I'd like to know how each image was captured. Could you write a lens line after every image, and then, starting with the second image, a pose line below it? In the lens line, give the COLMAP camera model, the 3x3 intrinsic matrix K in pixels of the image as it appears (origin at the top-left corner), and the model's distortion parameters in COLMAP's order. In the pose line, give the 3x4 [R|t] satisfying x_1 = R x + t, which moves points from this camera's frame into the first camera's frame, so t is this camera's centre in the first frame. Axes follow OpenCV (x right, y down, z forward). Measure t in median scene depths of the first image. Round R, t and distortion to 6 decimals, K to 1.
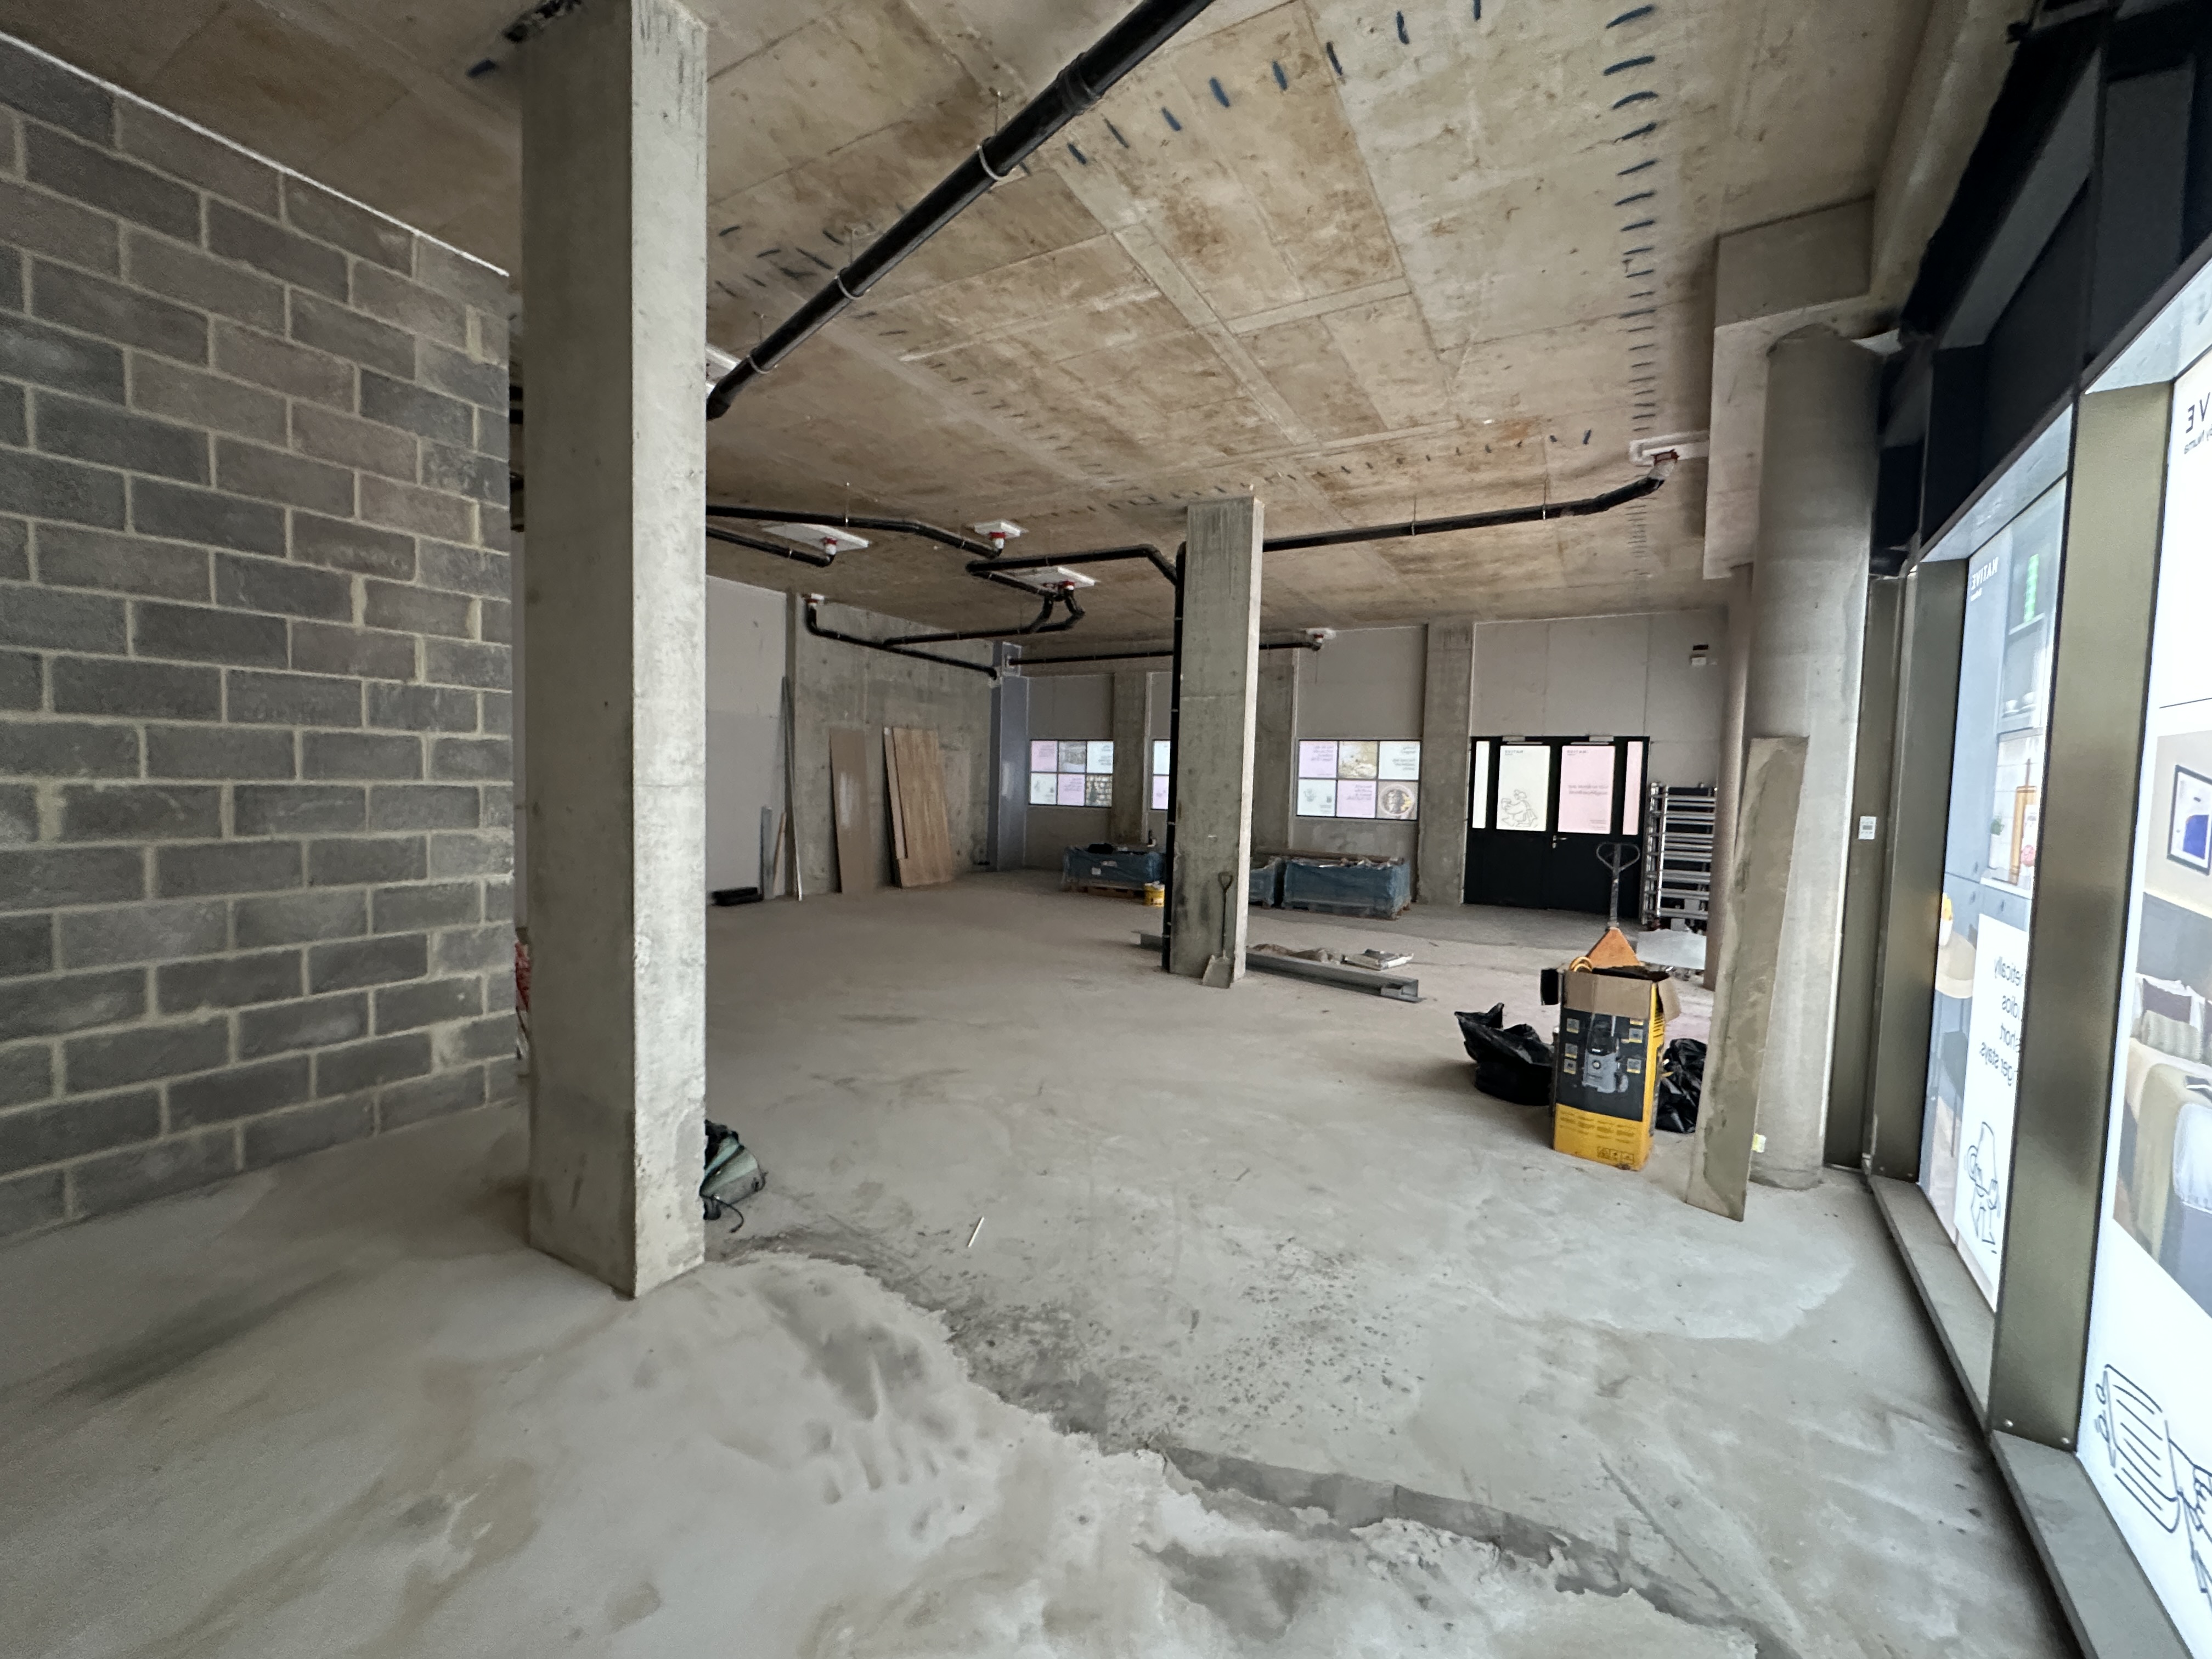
lens RADIAL K [[890.3, 0, 1102.9], [0, 890.3, 825.9], [0, 0, 1]] dist [-0.007804, 0.000906]
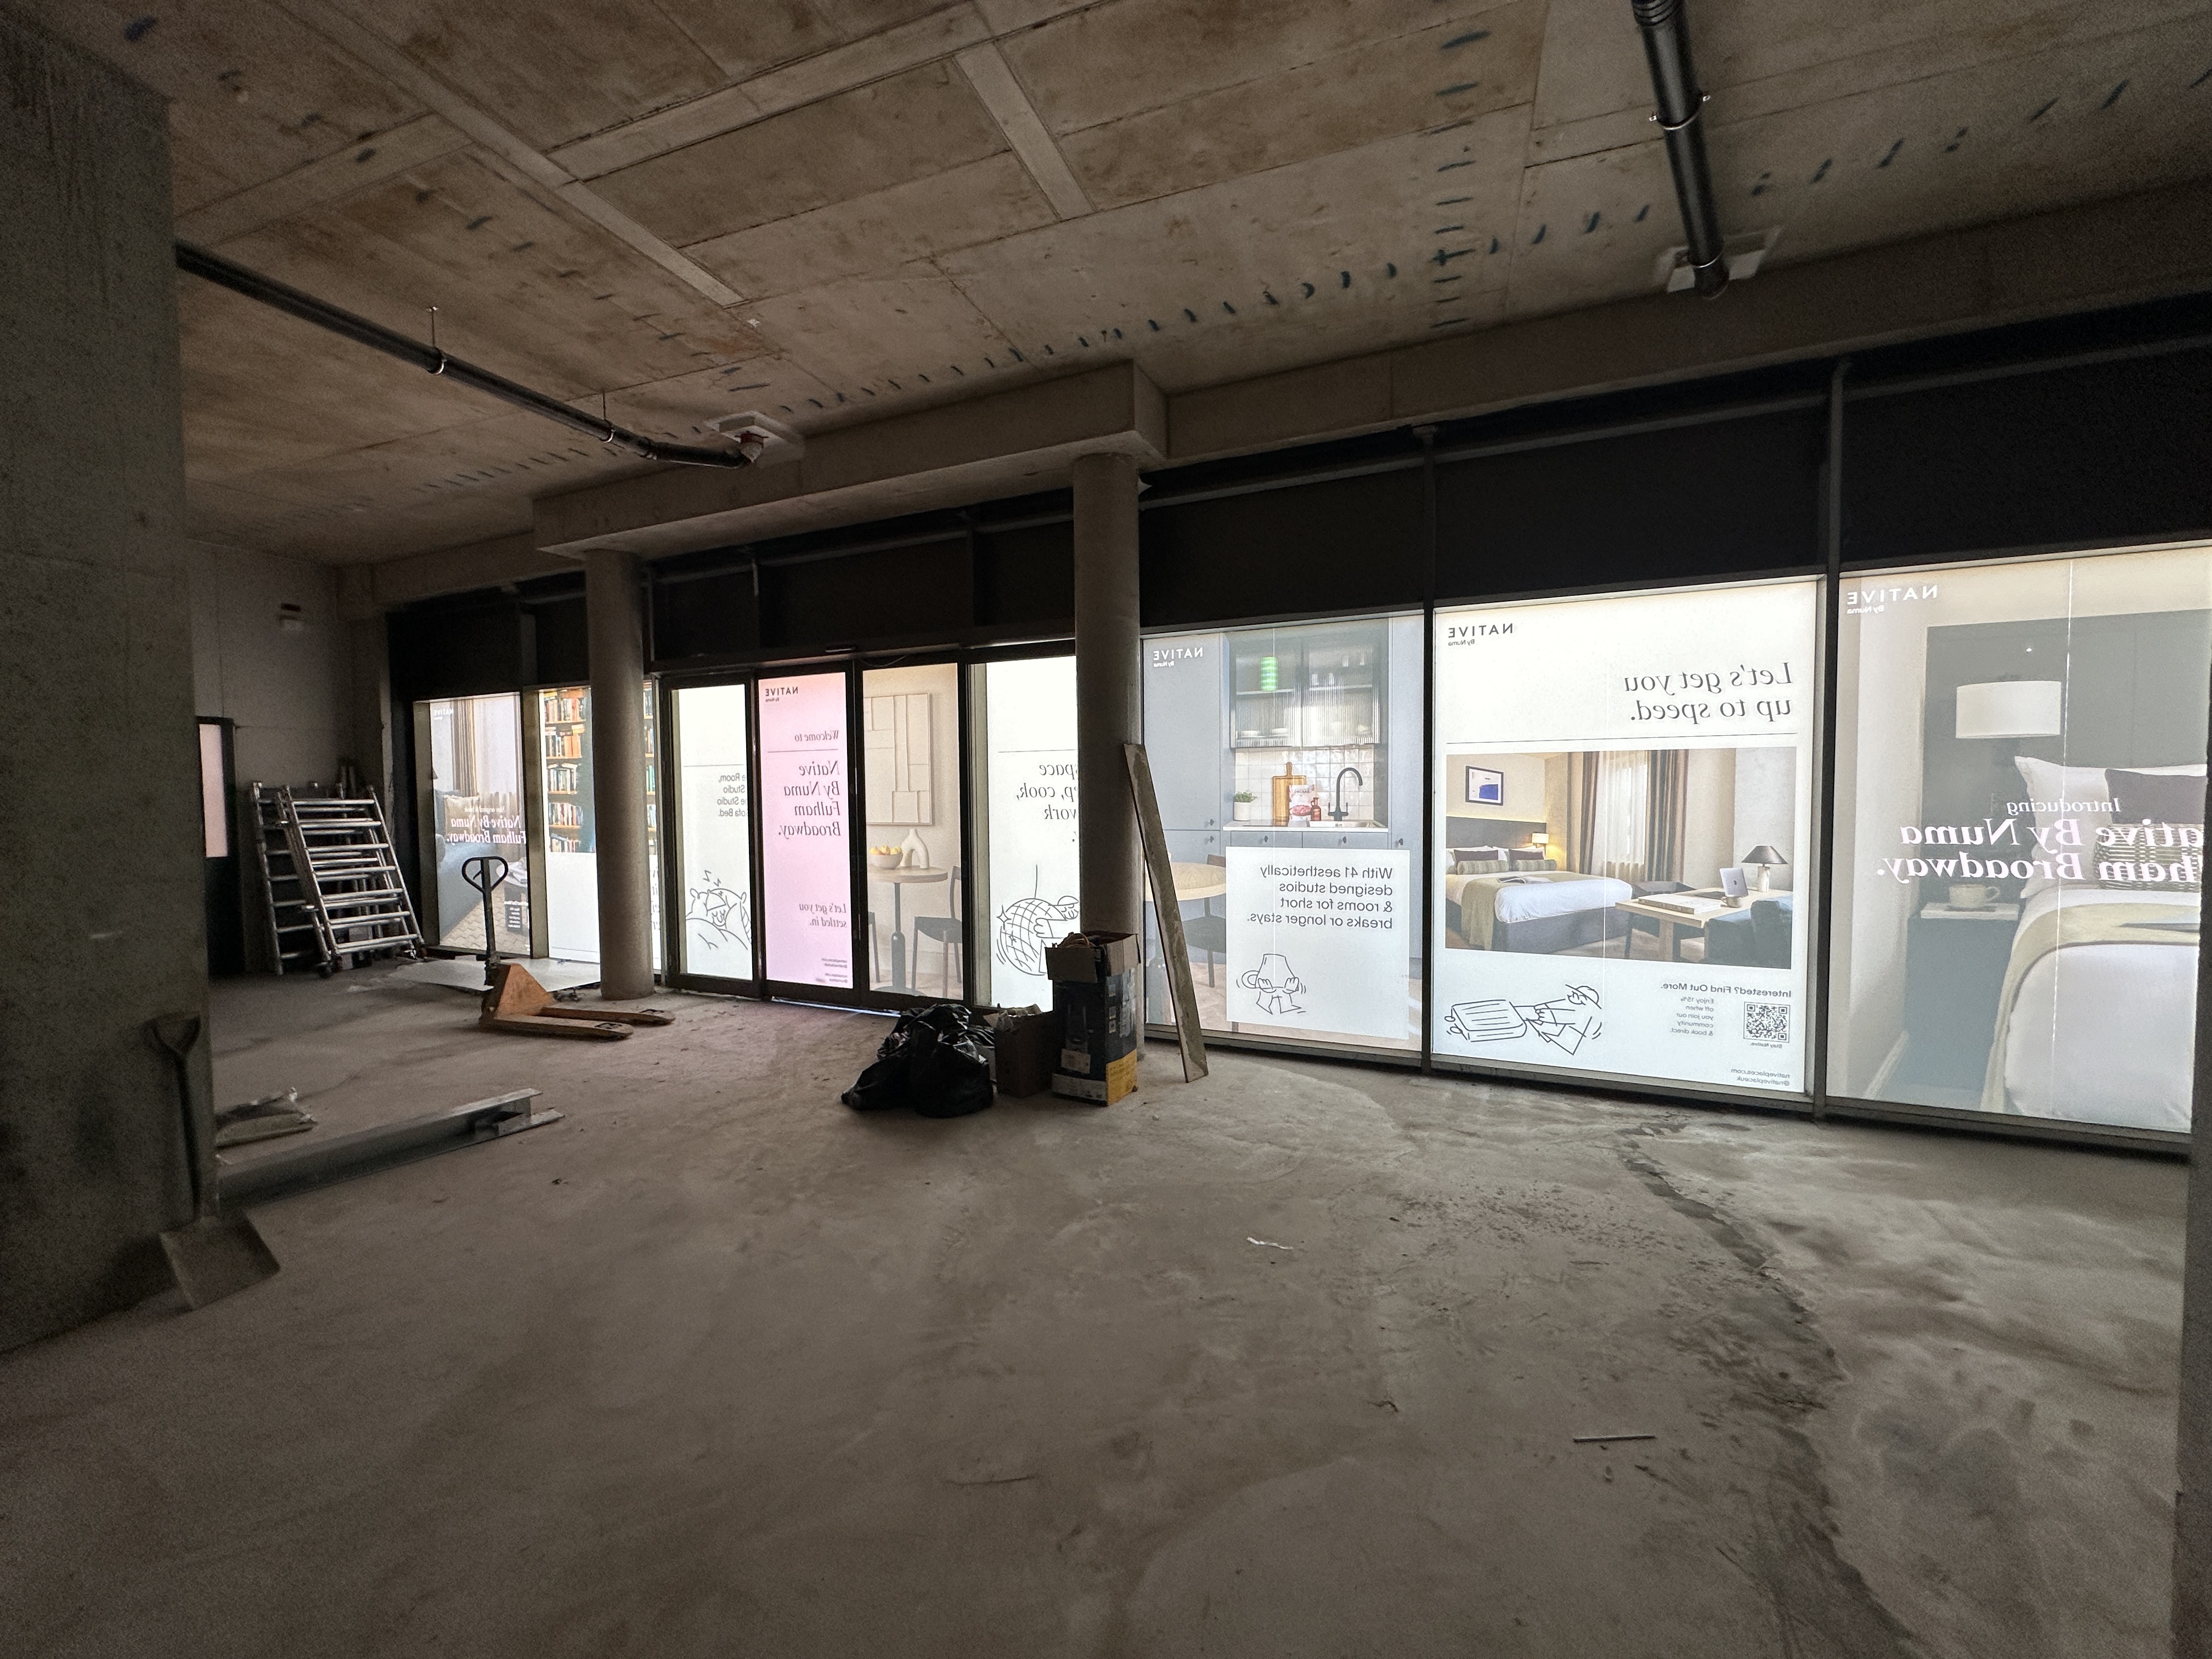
lens RADIAL K [[883.3, 0, 1106.9], [0, 883.3, 829.9], [0, 0, 1]] dist [-0.005834, 0.000847]
pose [[-0.159416, -0.066188, 0.984990, -0.202221], [0.058012, 0.995398, 0.076276, -0.023888], [-0.985505, 0.069301, -0.154843, 0.411481]]
